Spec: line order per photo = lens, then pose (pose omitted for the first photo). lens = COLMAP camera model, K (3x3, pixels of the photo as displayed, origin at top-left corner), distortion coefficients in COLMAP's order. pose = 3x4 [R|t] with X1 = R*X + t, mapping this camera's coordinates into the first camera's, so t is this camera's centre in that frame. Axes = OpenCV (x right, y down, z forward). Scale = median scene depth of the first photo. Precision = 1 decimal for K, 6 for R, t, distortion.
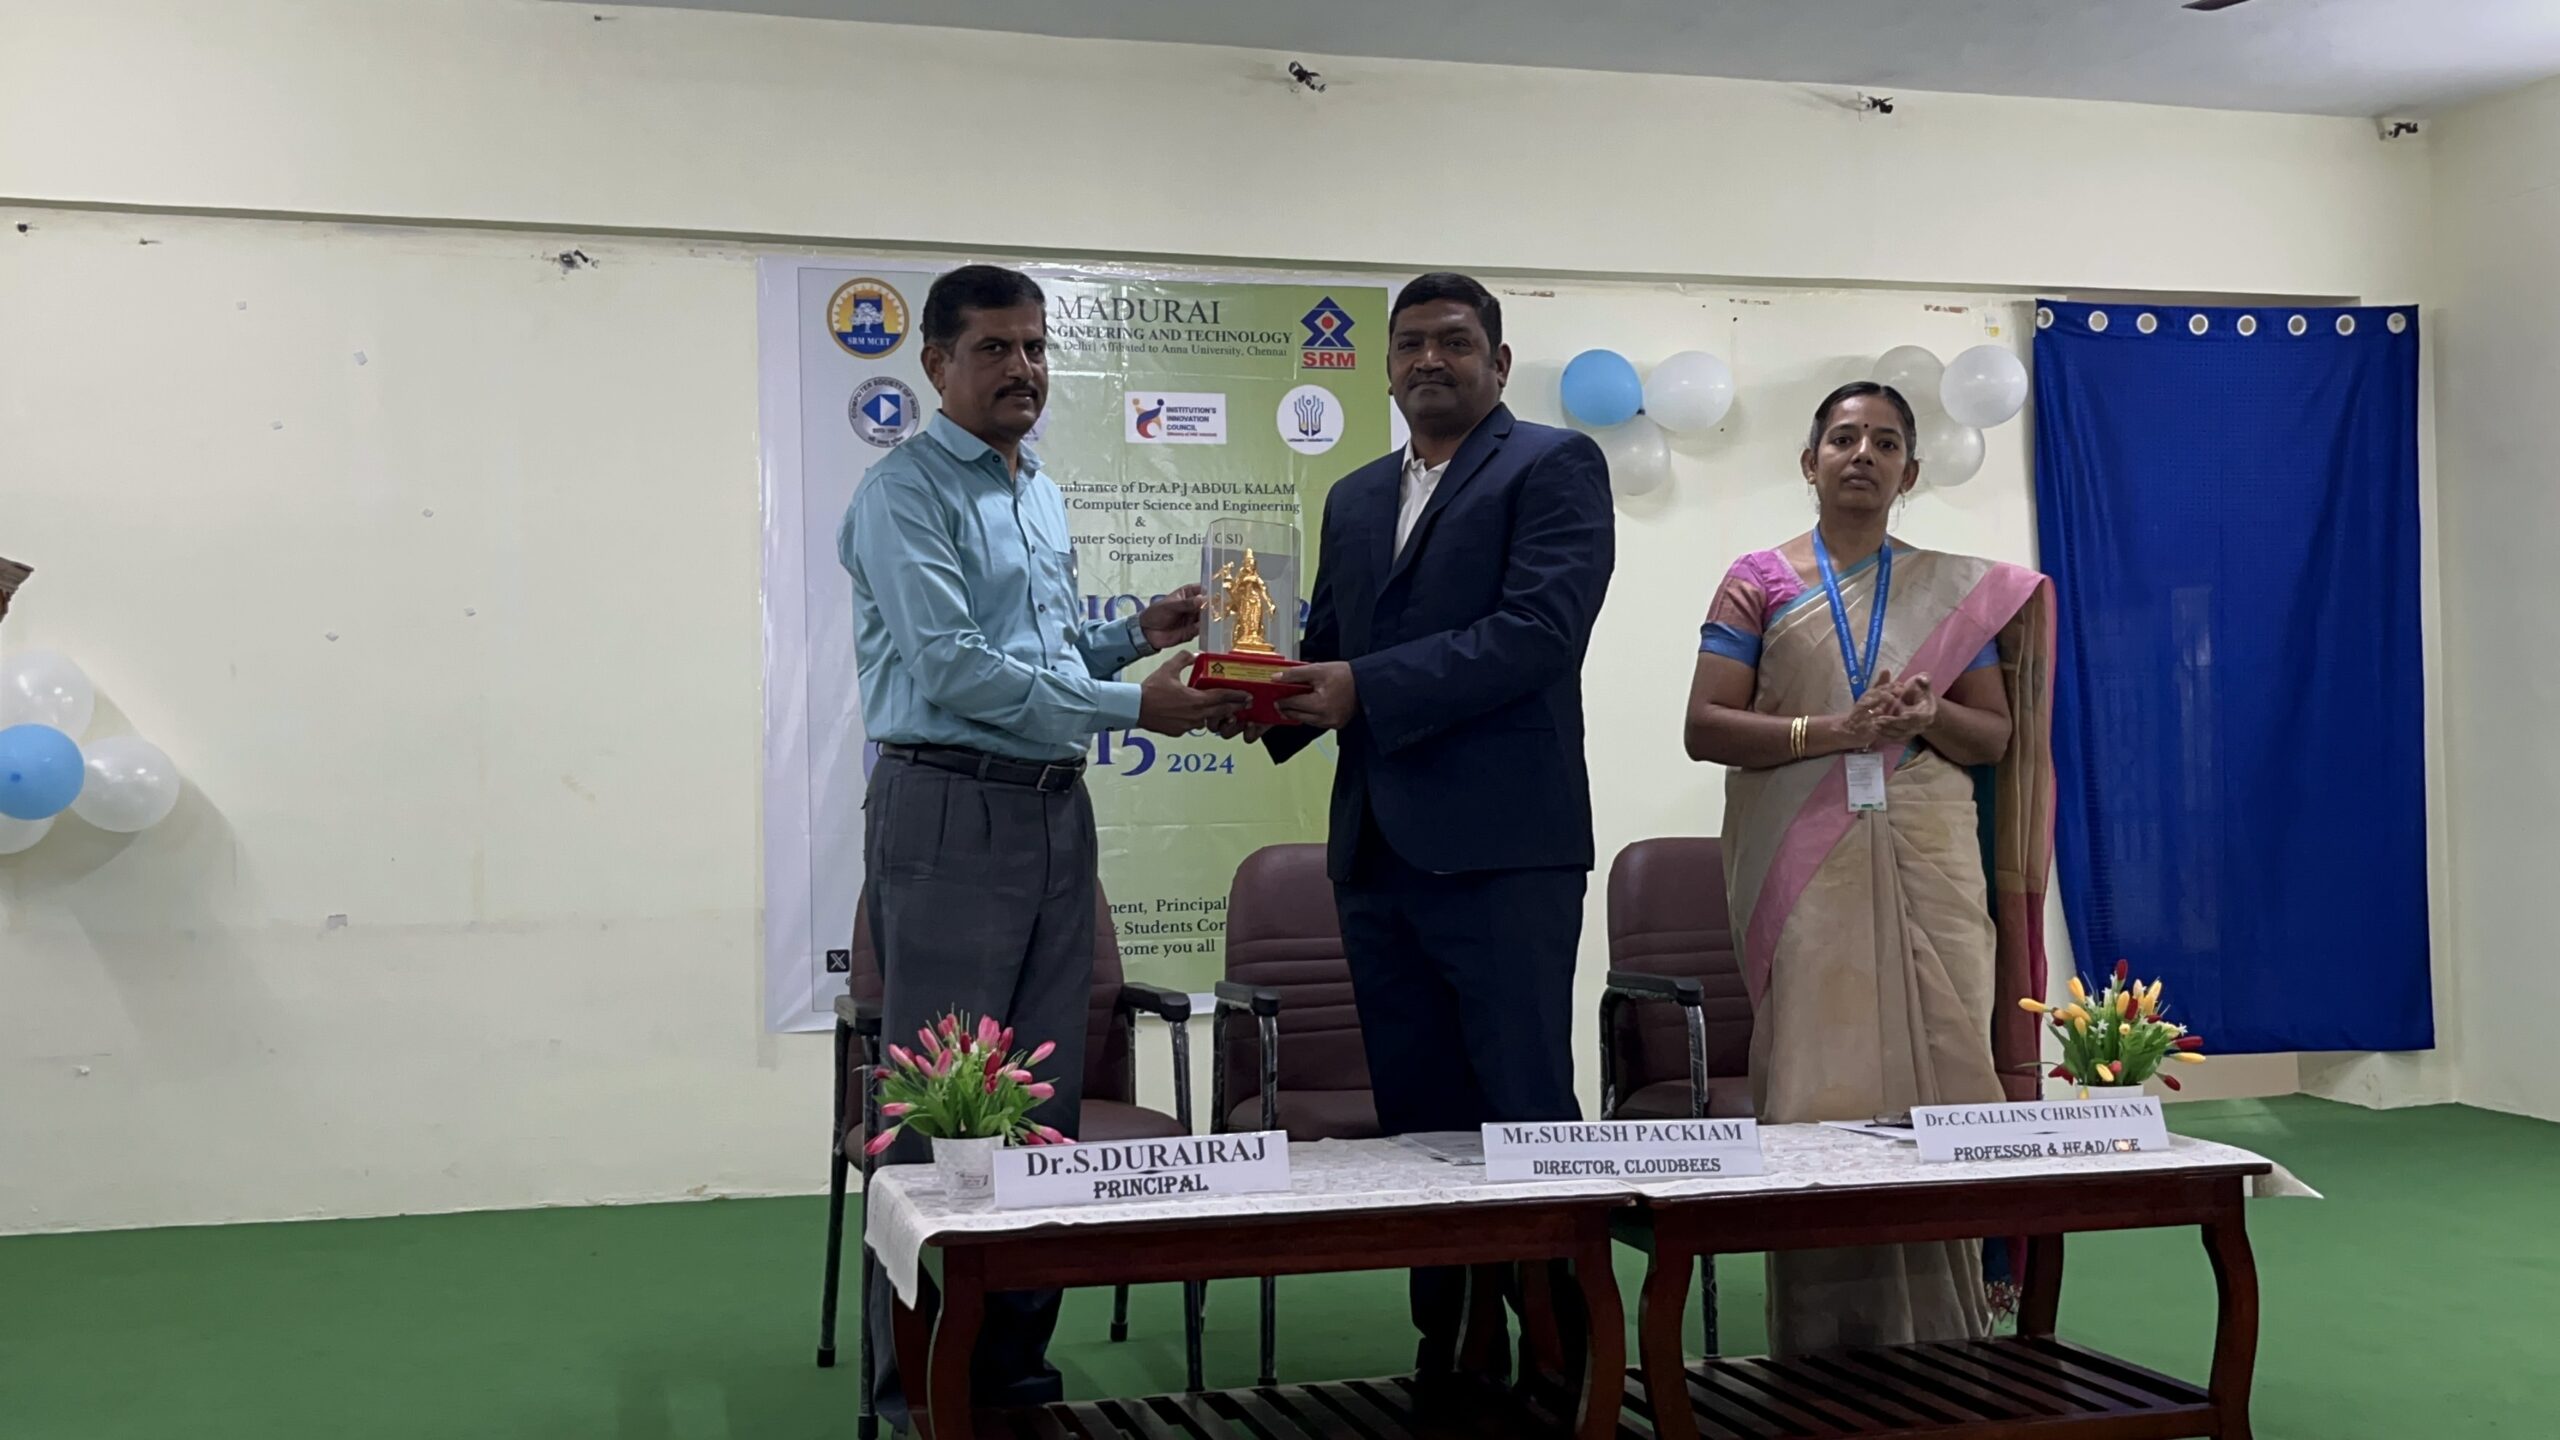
lens RADIAL K [[2536.7, 0, 1292.4], [0, 2536.7, 722.3], [0, 0, 1]] dist [0.083356, -0.134768]
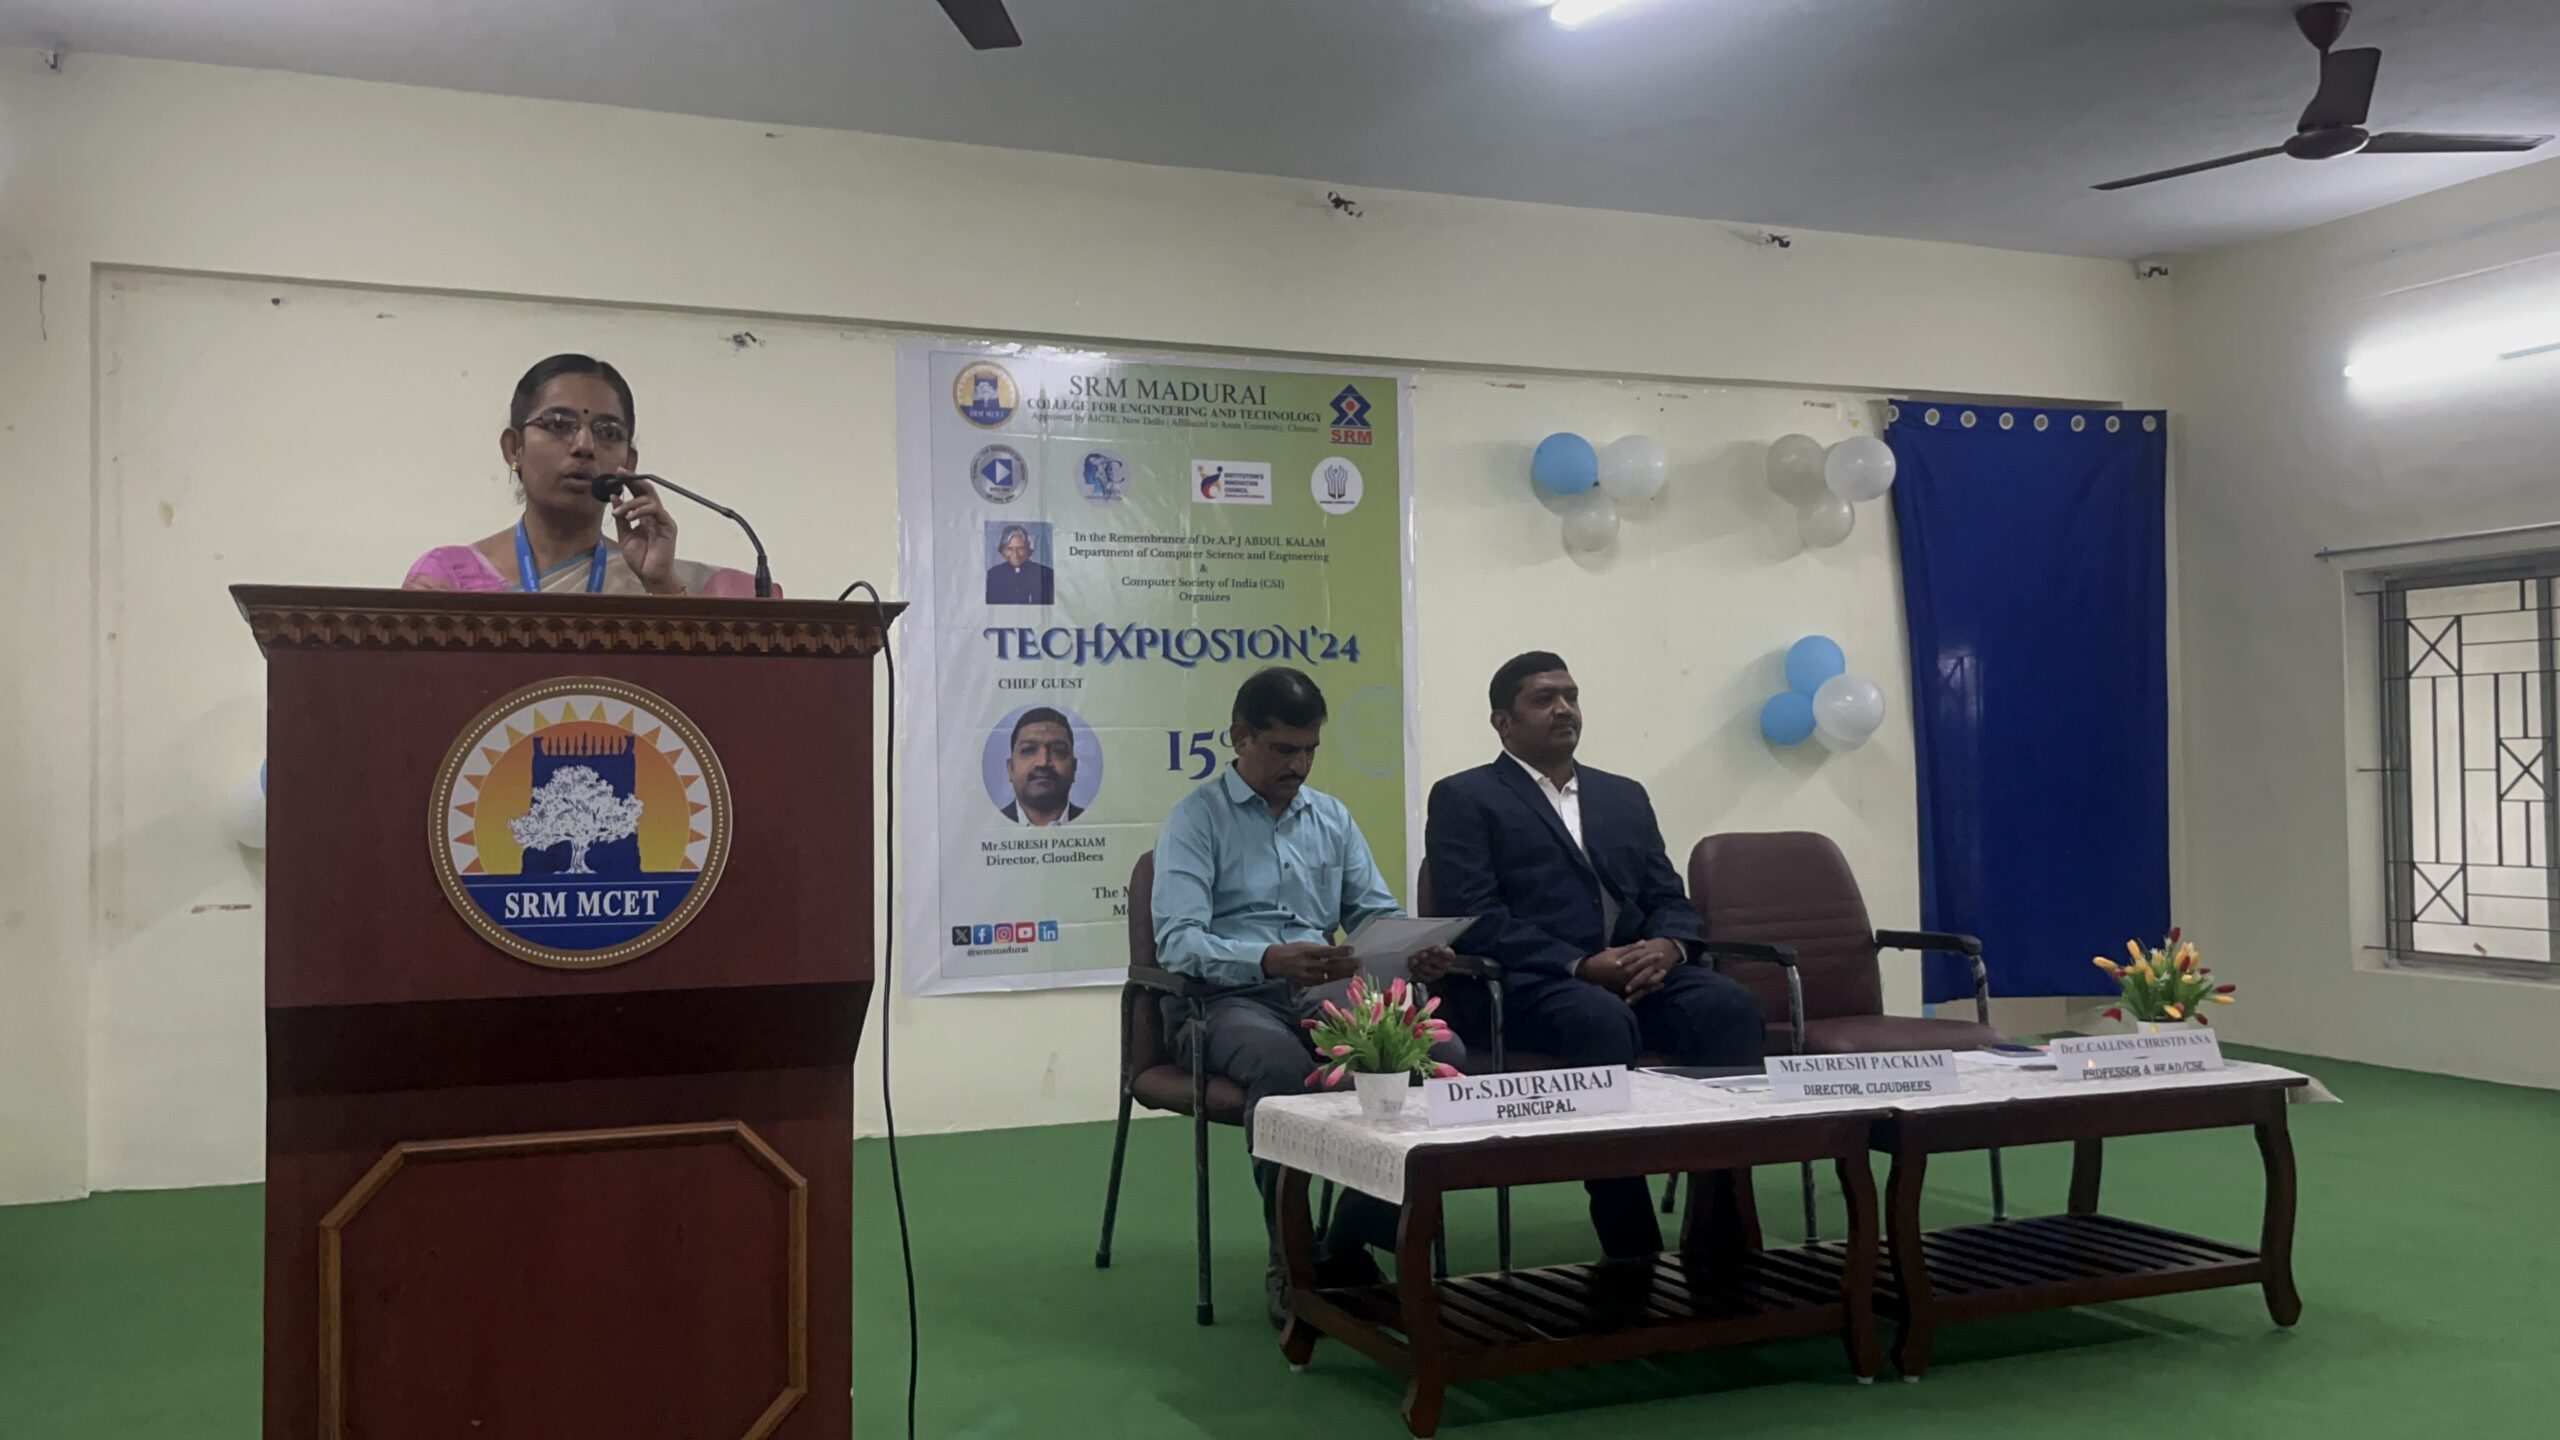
lens RADIAL K [[2231.8, 0, 1283.3], [0, 2231.8, 710.7], [0, 0, 1]] dist [0.070053, -0.112650]
pose [[0.990507, 0.005356, 0.137359, -0.167109], [-0.004643, 0.999974, -0.005514, -0.005859], [-0.137385, 0.004824, 0.990506, -0.051509]]
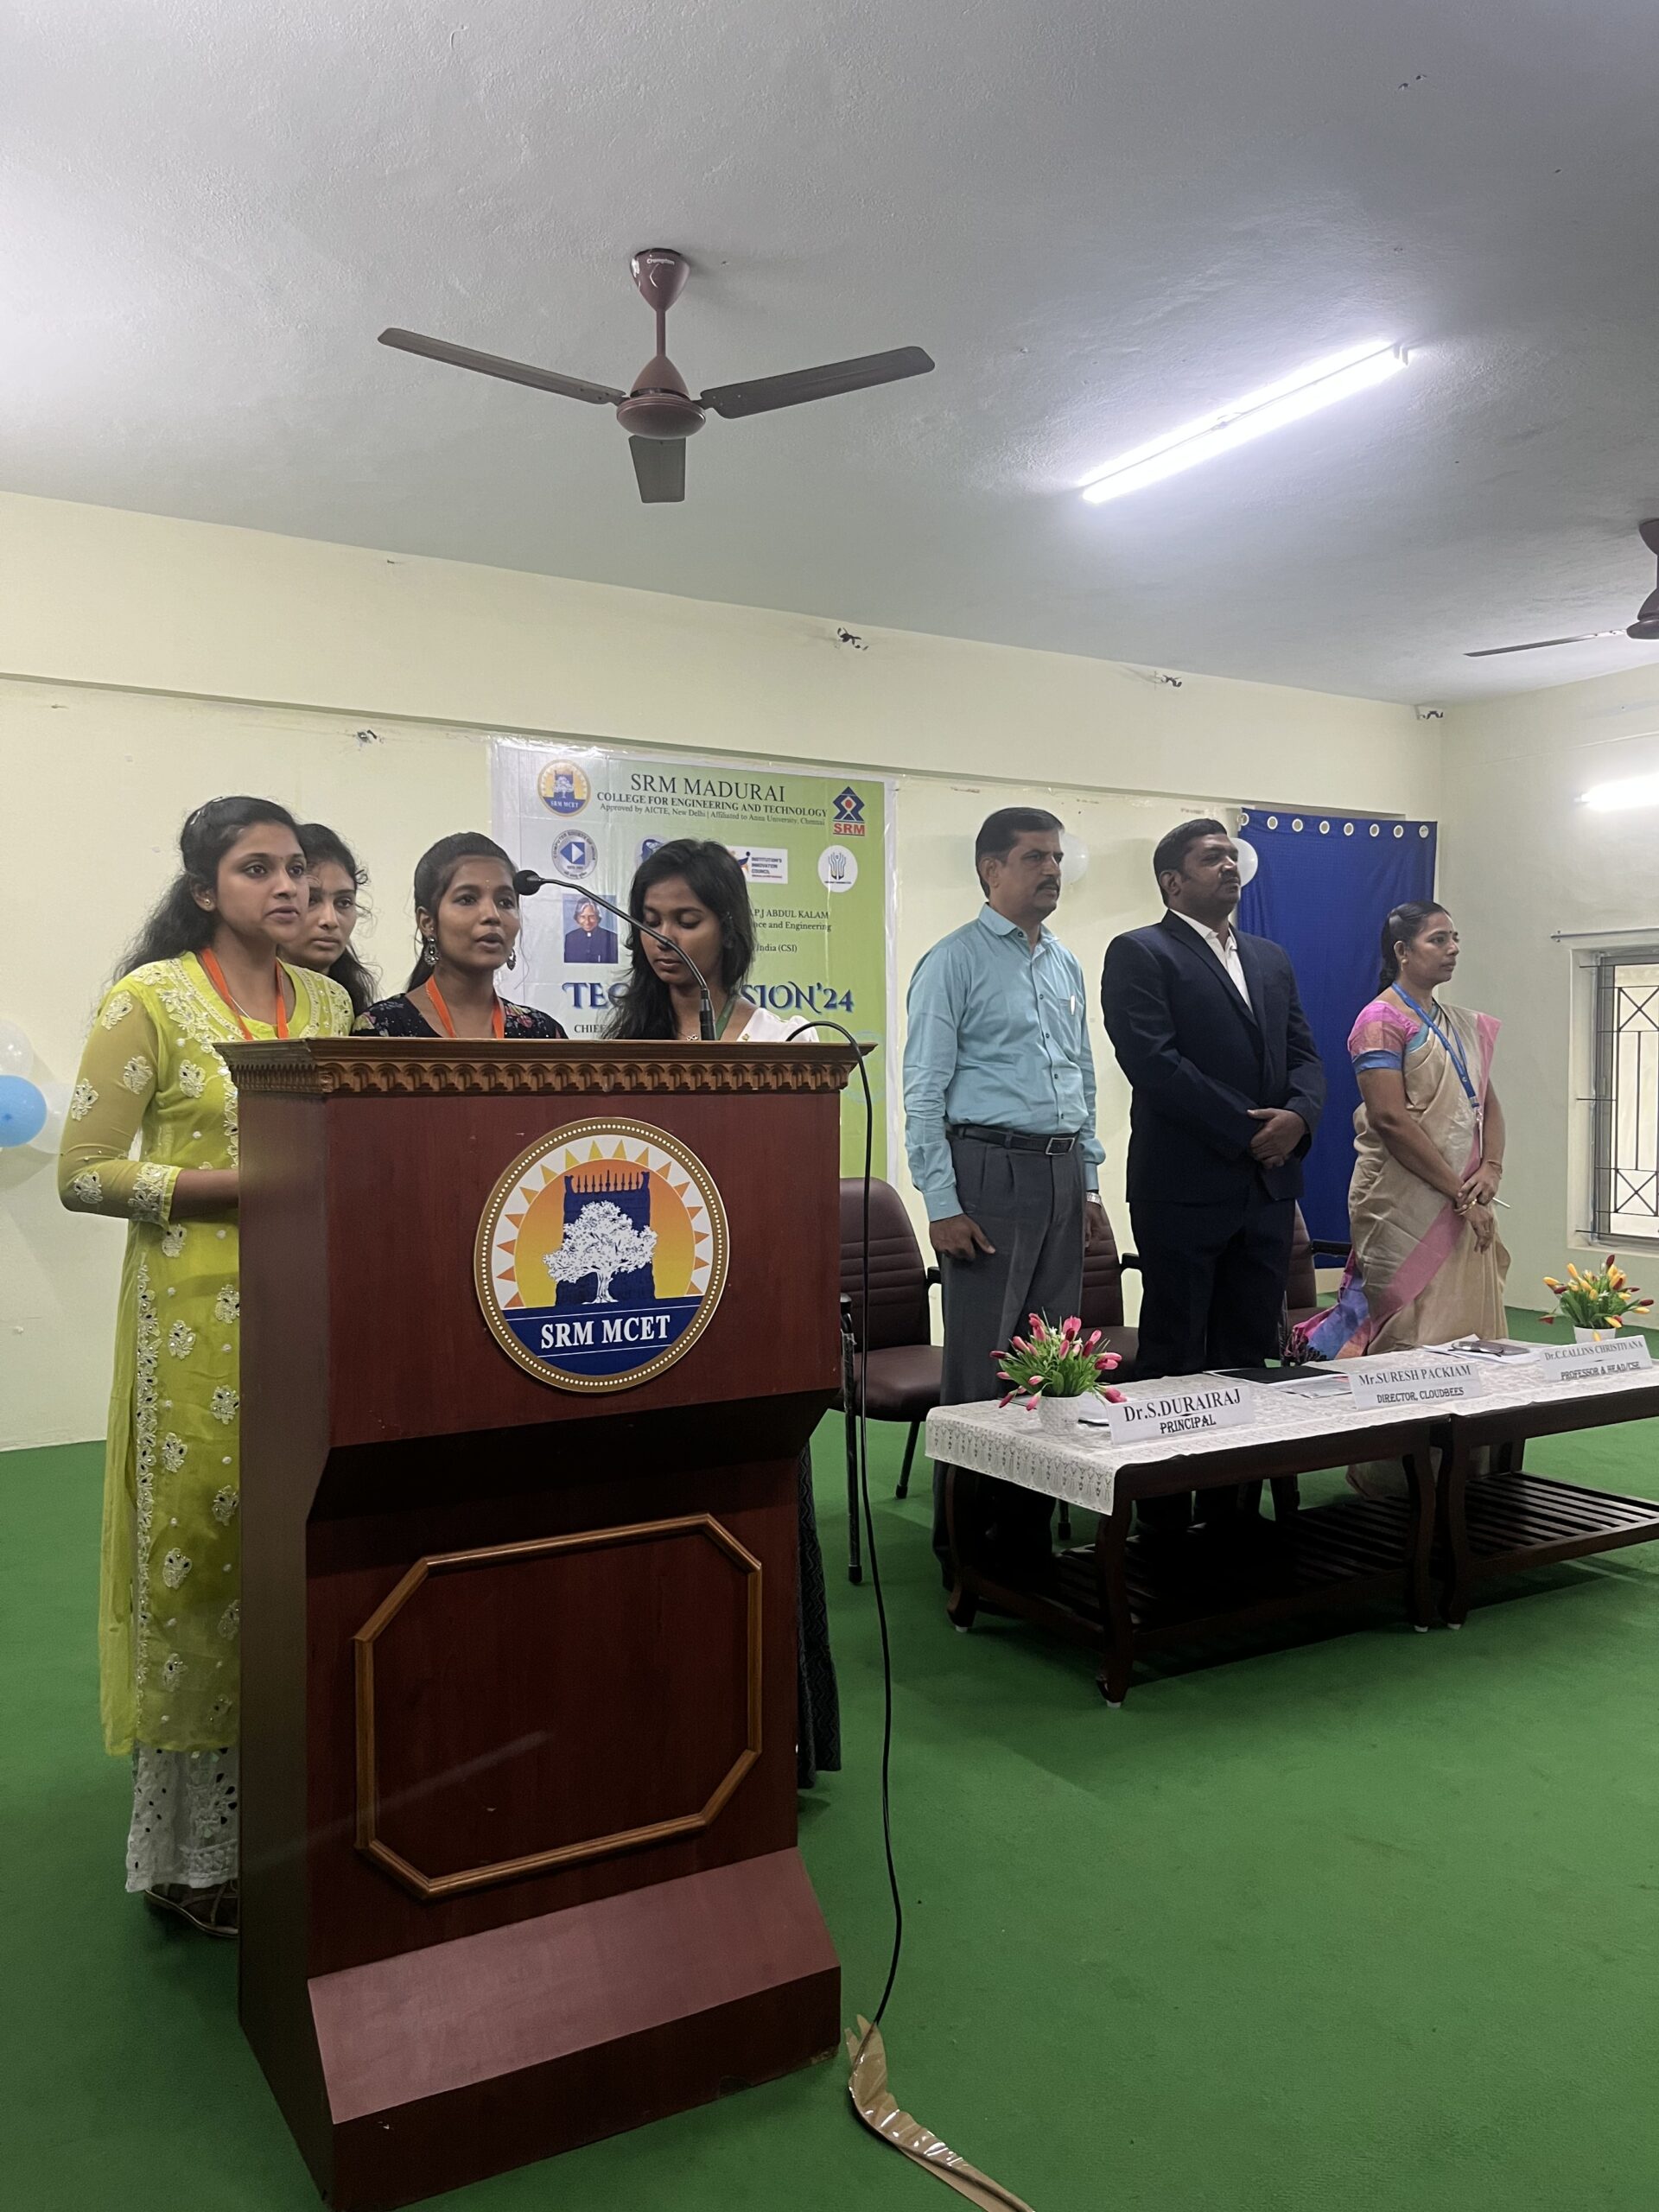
lens RADIAL K [[1683.3, 0, 829.5], [0, 1683.3, 1106.0], [0, 0, 1]] dist [0.072335, -0.109357]
pose [[0.963441, 0.003330, 0.267900, -0.268922], [-0.017449, 0.998580, 0.050339, -0.029680], [-0.267352, -0.053173, 0.962131, 0.035867]]
